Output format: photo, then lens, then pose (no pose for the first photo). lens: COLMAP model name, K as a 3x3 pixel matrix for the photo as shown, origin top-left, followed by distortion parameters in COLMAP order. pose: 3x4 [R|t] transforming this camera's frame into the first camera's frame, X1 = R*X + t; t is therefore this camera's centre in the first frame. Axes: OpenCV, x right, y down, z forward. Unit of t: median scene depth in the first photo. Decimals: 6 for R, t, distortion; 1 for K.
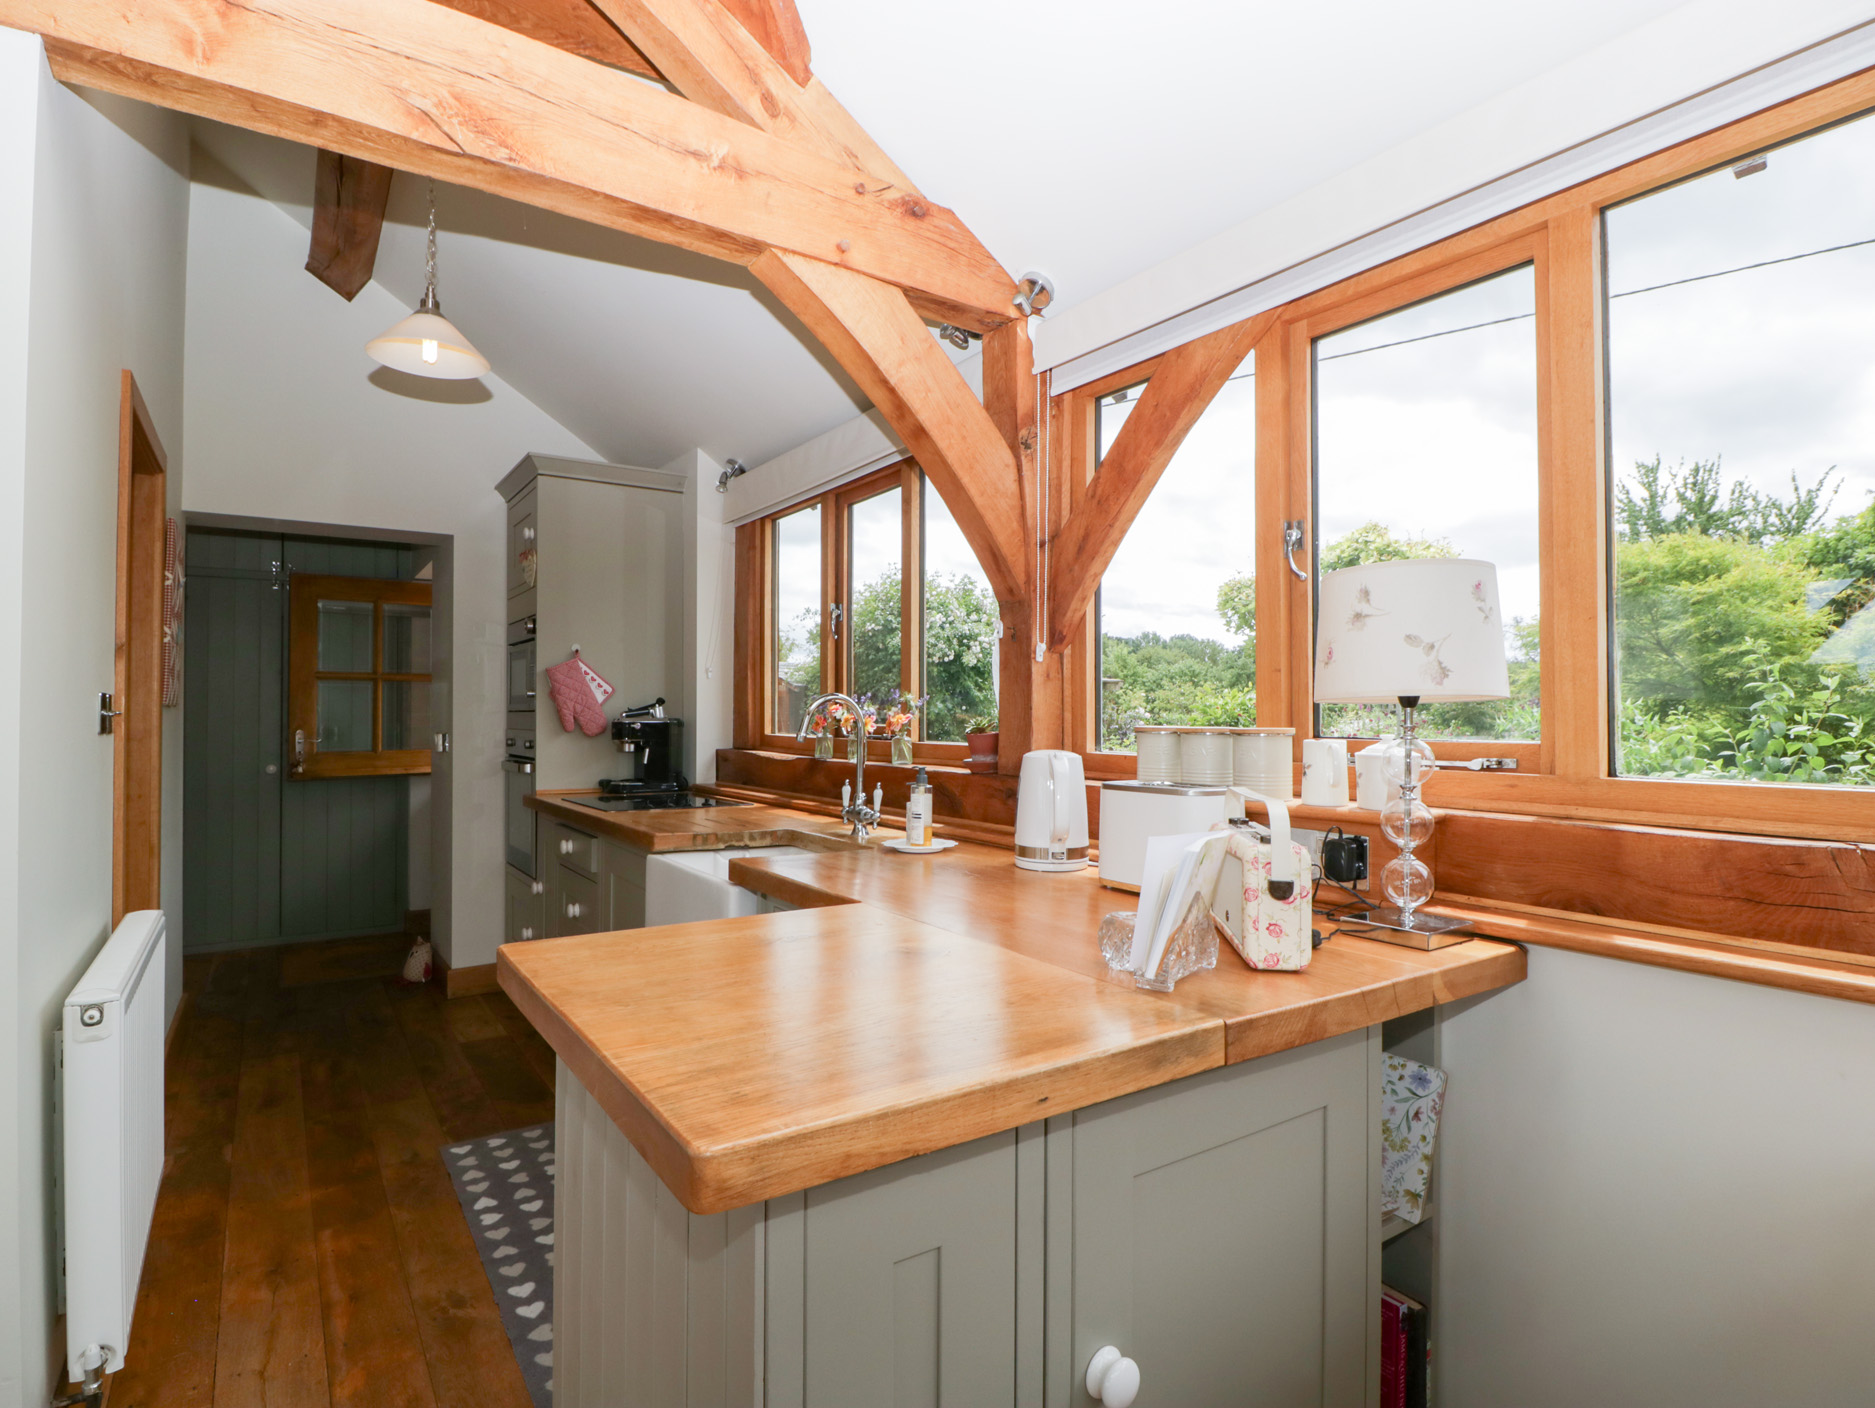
lens RADIAL K [[977.7, 0, 937.5], [0, 977.7, 704.0], [0, 0, 1]] dist [-0.002313, -0.018473]
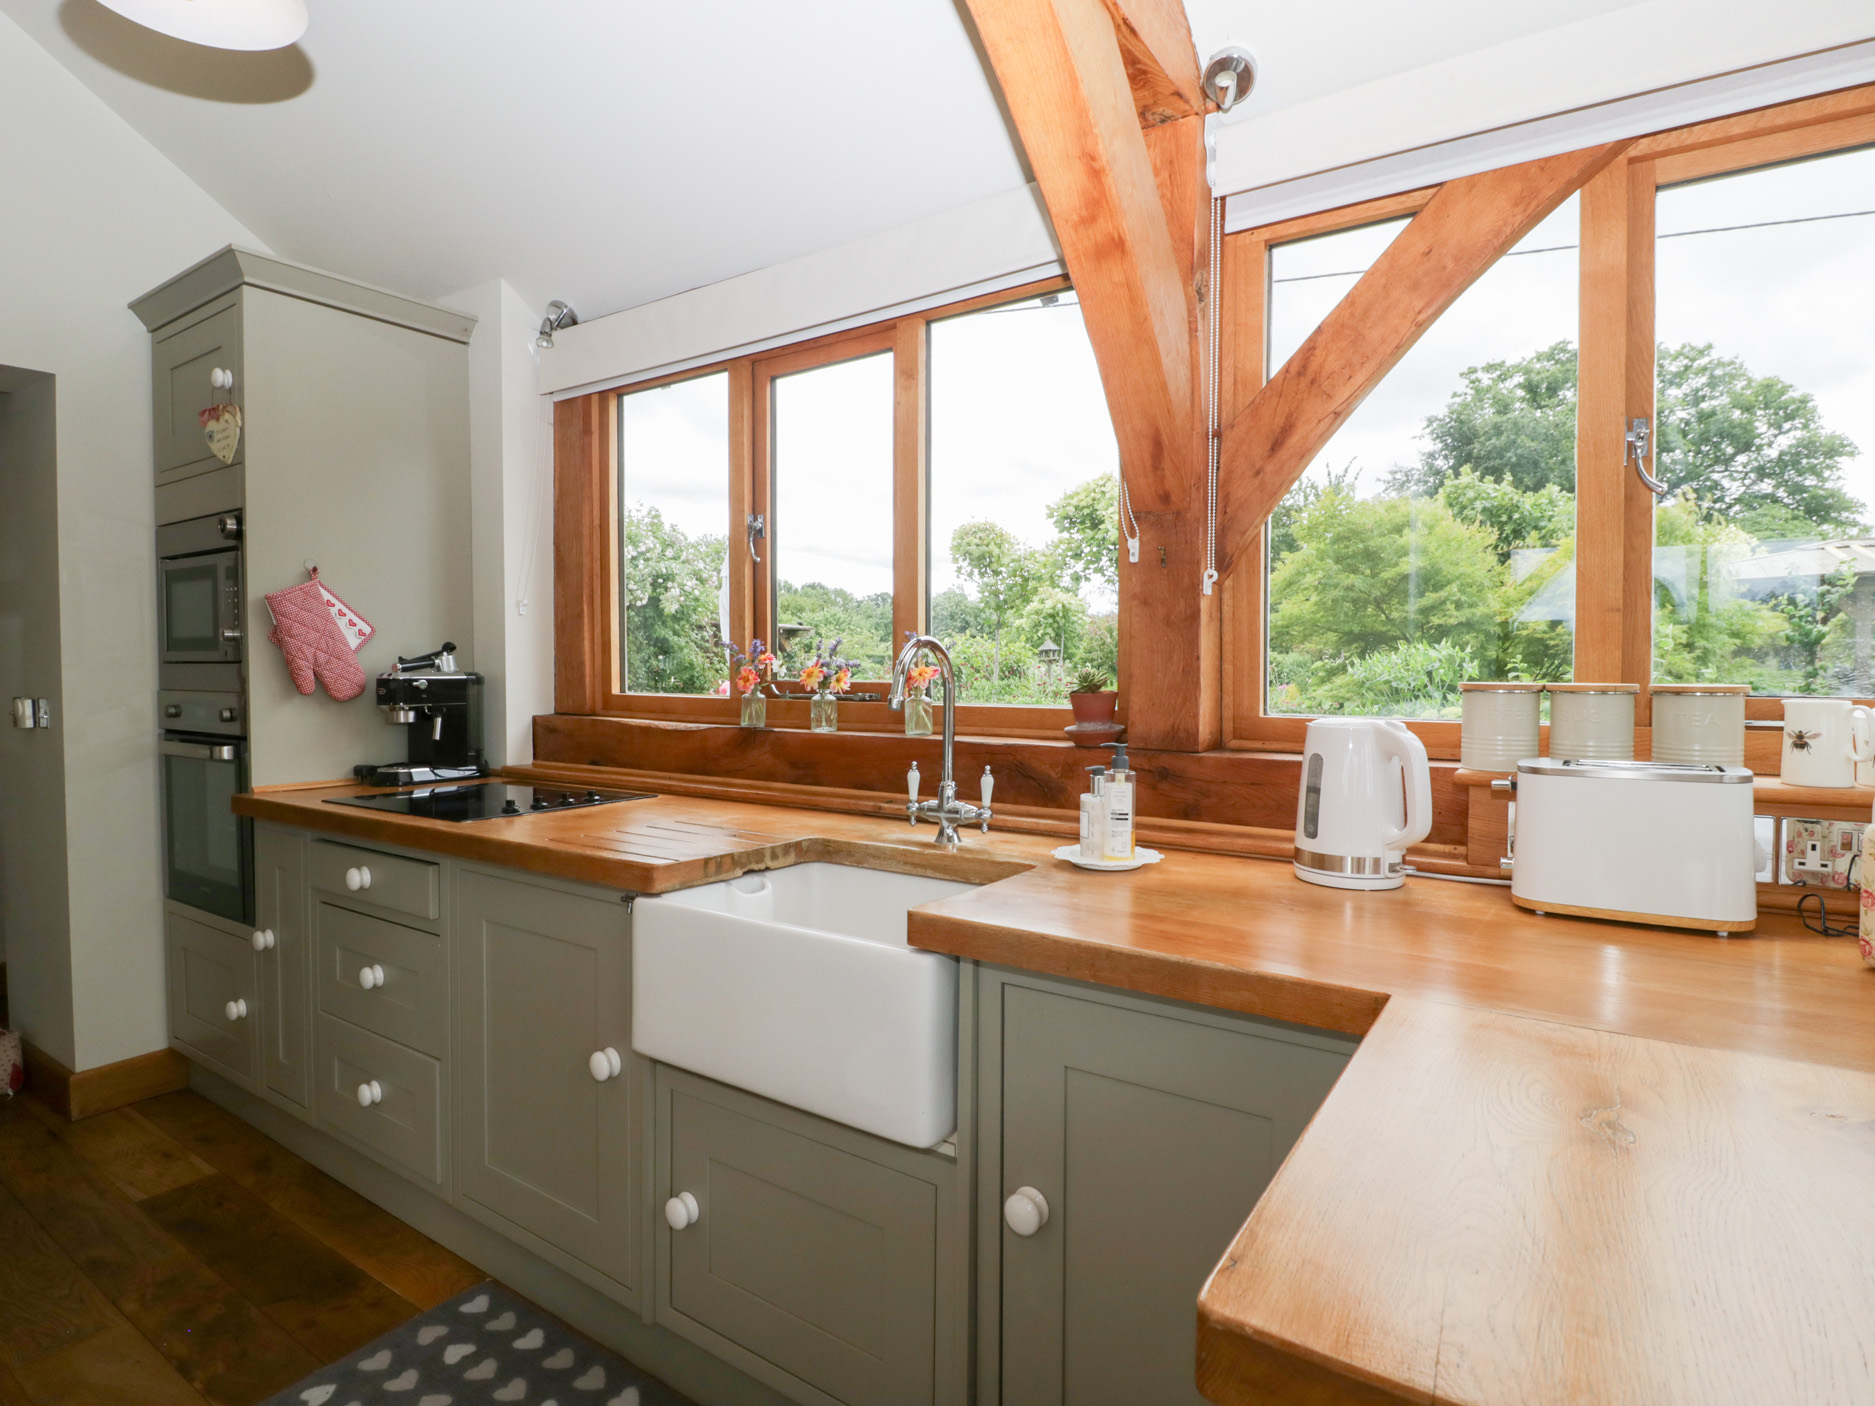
lens RADIAL K [[989.7, 0, 928.1], [0, 989.7, 694.6], [0, 0, 1]] dist [0.002464, -0.016532]
pose [[0.930132, -0.013503, 0.366977, -0.231537], [-0.001903, 0.999133, 0.041585, 0.000637], [-0.367220, -0.039378, 0.929300, 0.238256]]
